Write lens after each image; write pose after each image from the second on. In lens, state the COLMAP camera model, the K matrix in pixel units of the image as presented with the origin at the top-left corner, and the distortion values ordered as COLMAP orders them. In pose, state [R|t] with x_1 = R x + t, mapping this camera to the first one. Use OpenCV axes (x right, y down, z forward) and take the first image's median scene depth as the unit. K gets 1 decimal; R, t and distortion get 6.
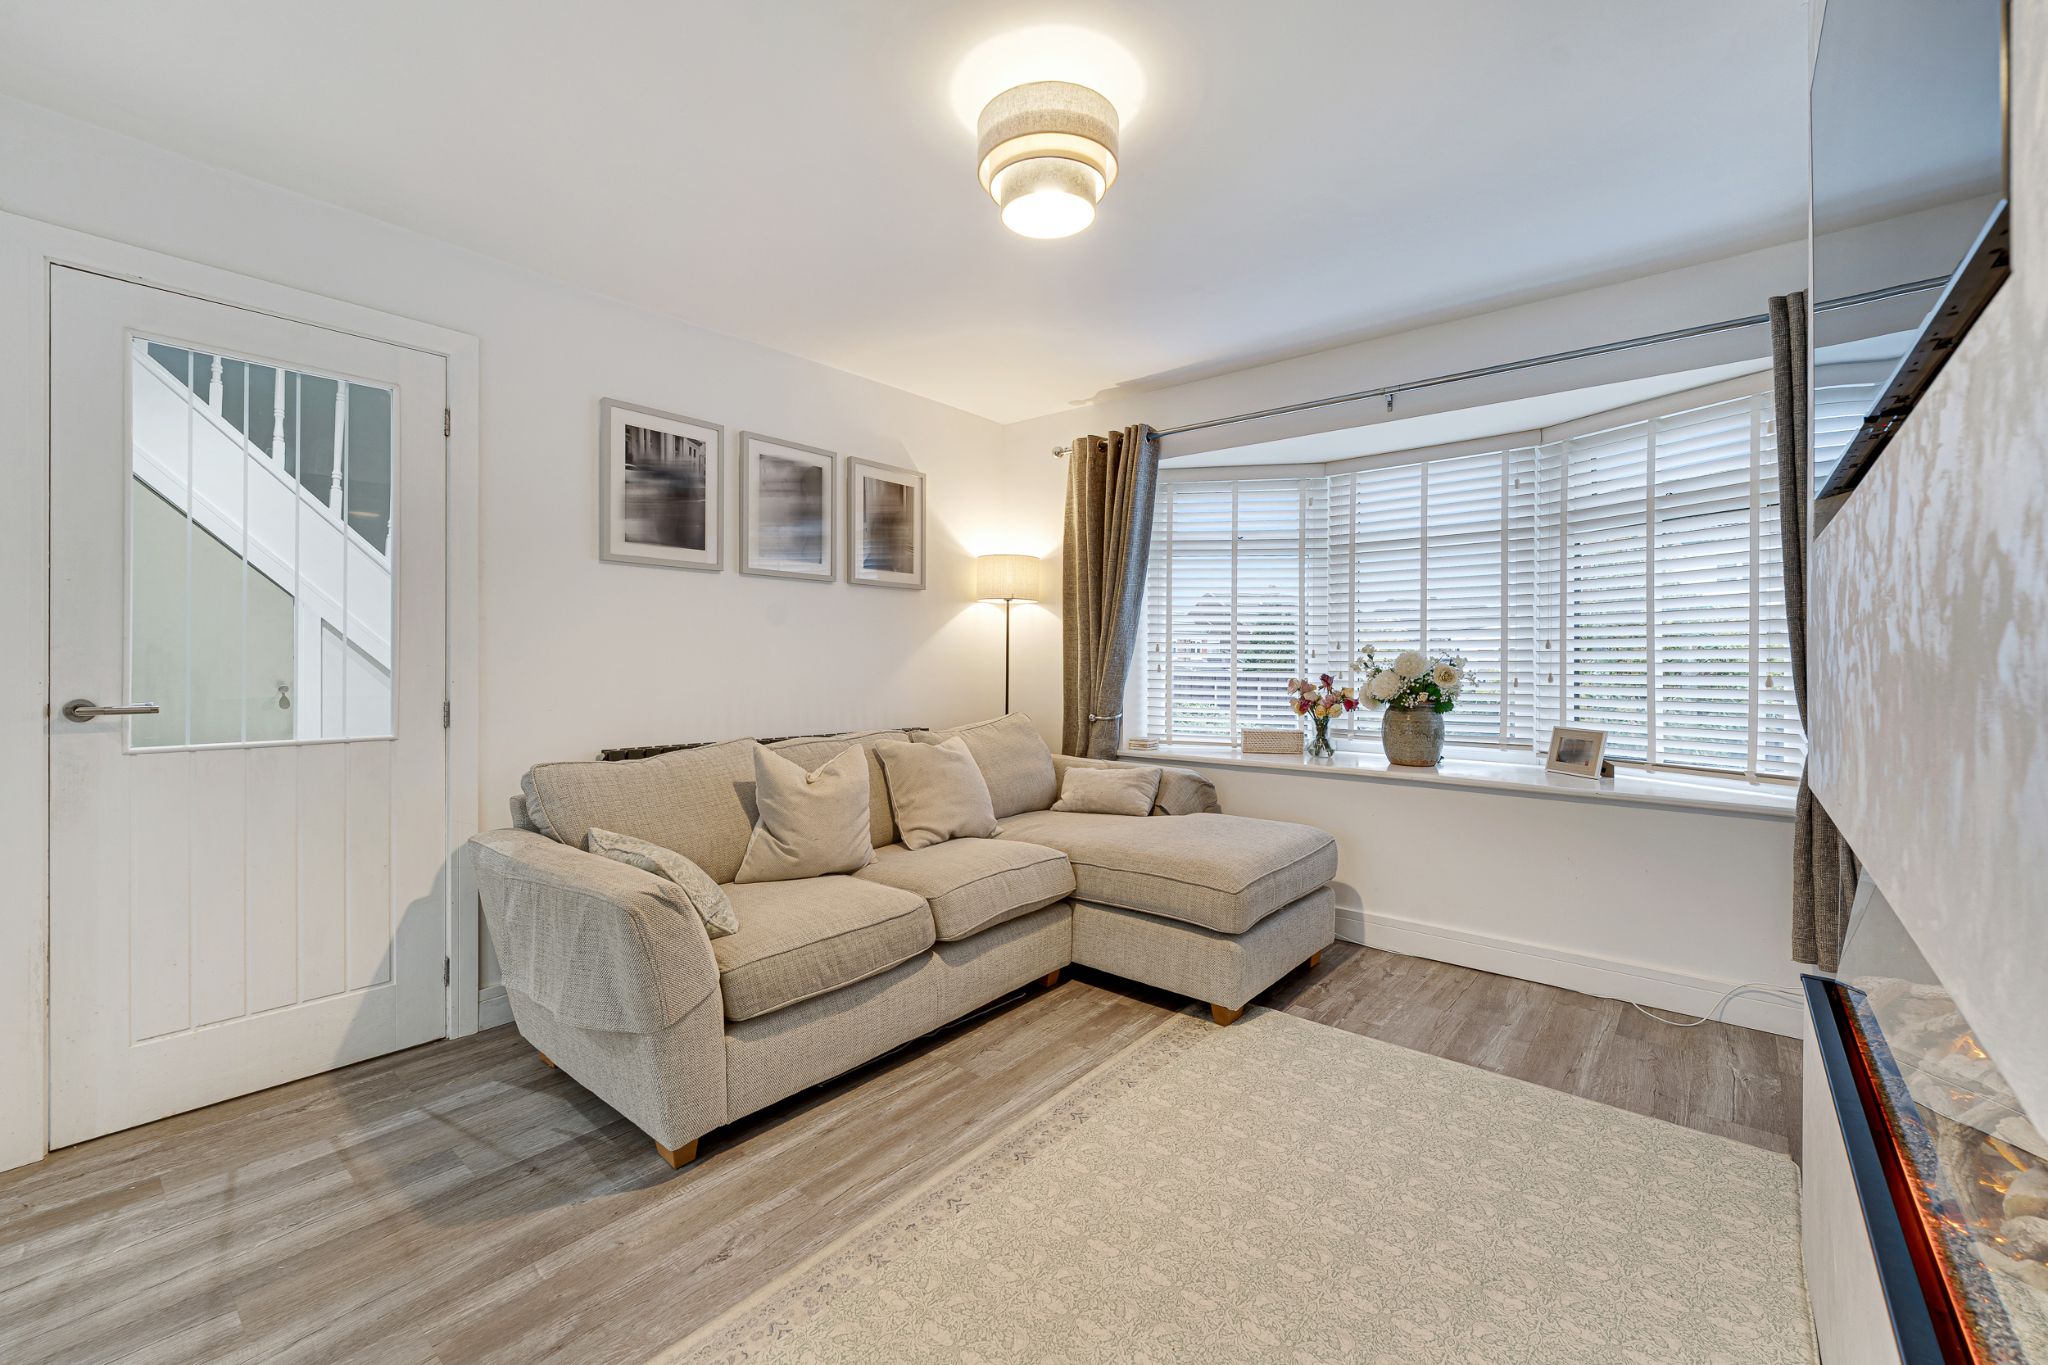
lens RADIAL K [[853.3, 0, 1024.0], [0, 853.3, 682.5], [0, 0, 1]] dist [0.002382, 0.000026]
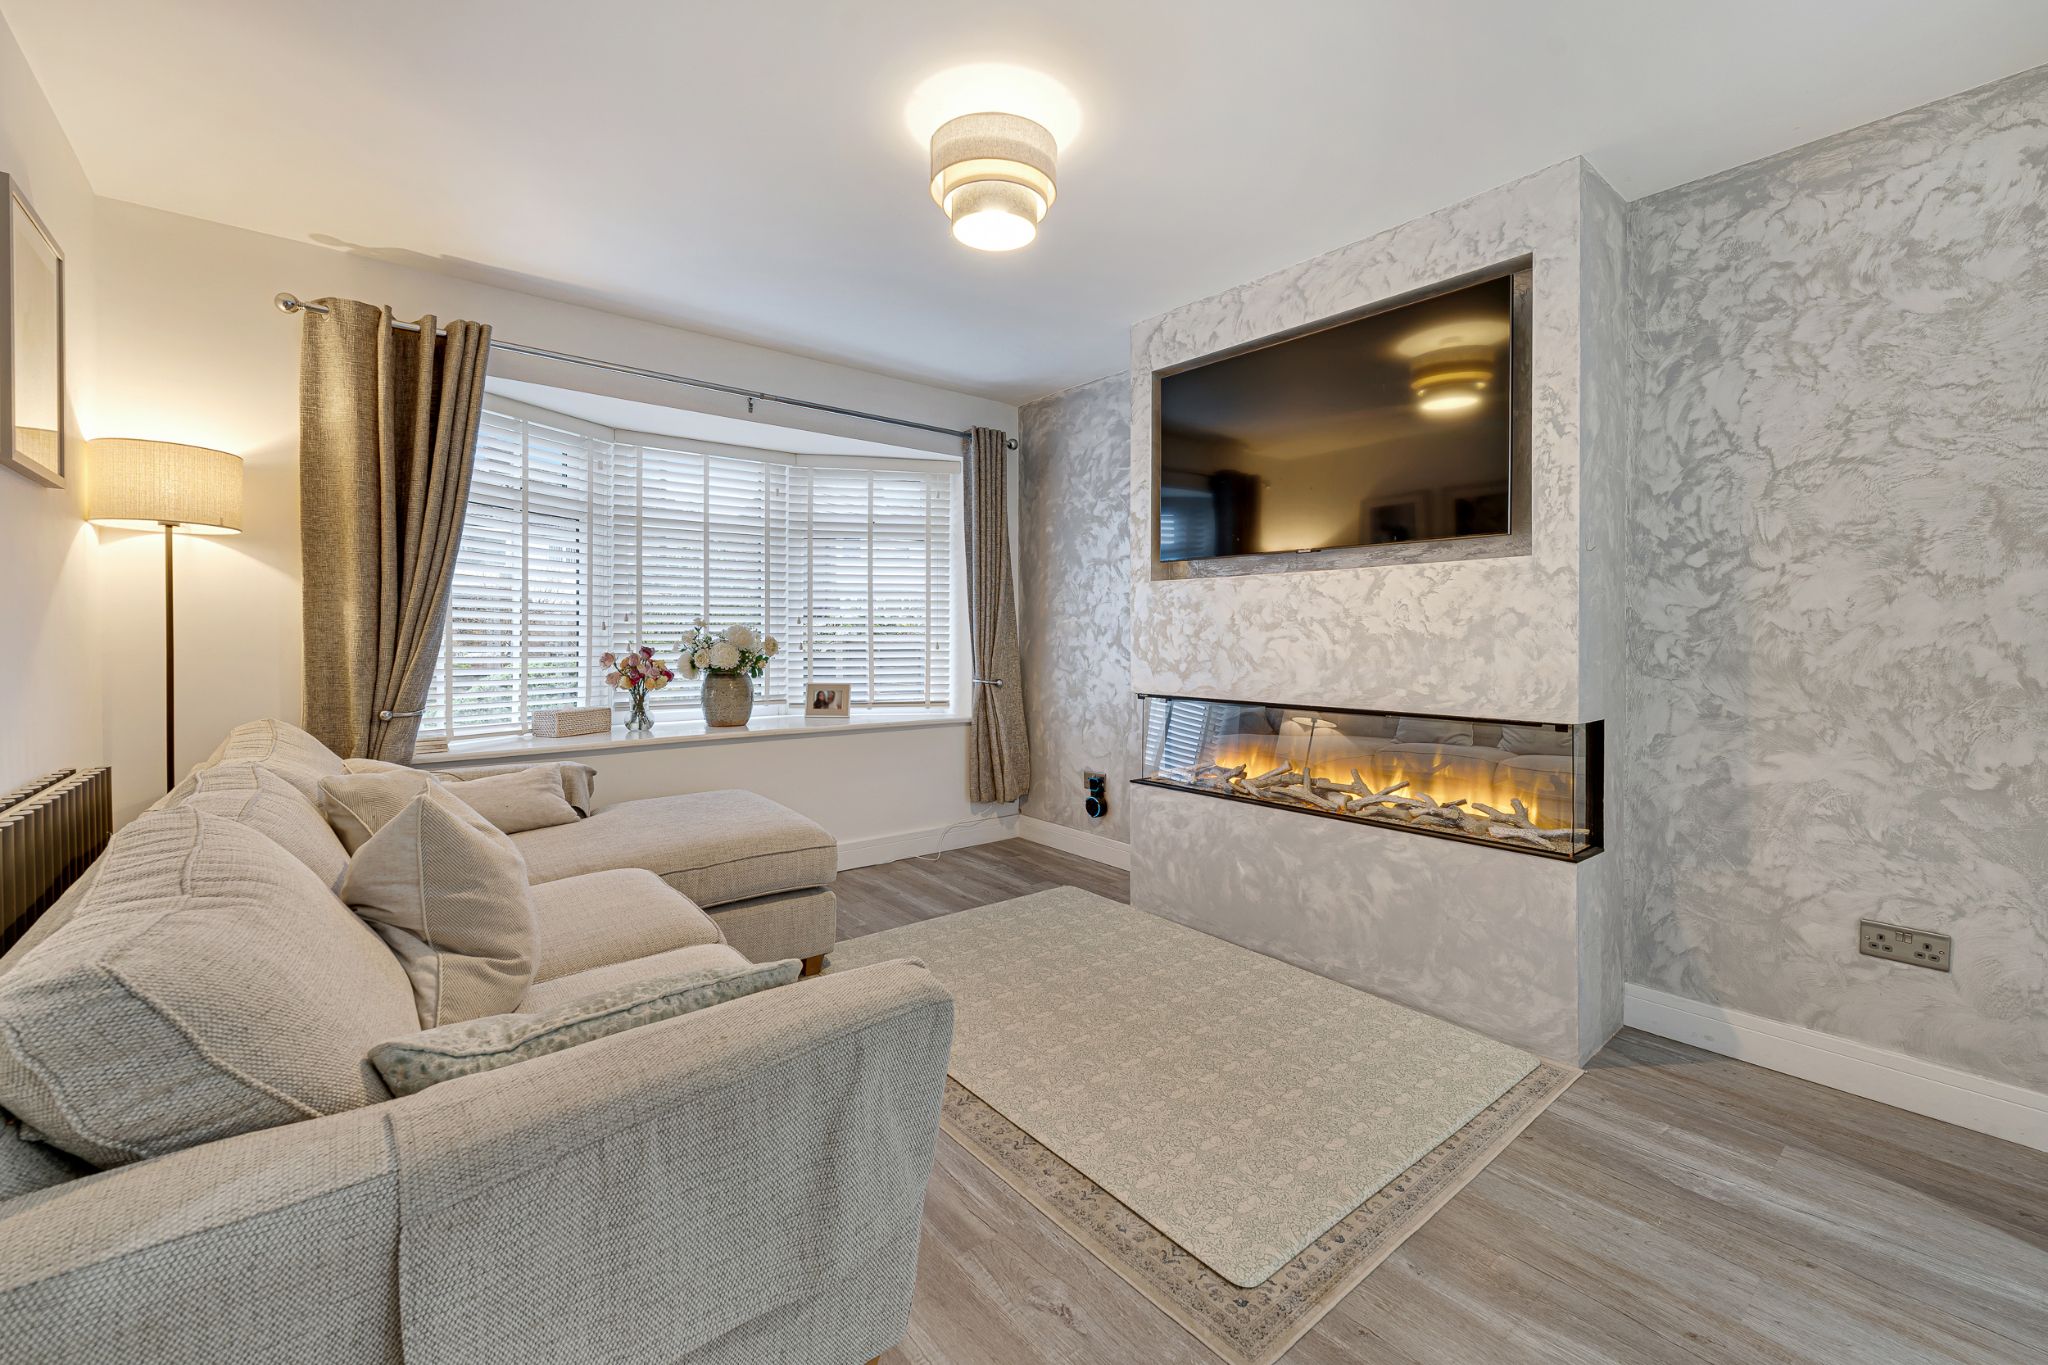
lens RADIAL K [[839.6, 0, 1017.4], [0, 839.6, 672.7], [0, 0, 1]] dist [-0.000233, -0.000437]
pose [[0.189625, -0.044824, 0.980833, -0.550434], [0.028403, 0.998790, 0.040153, -0.006588], [-0.981446, 0.020245, 0.190669, 0.409079]]
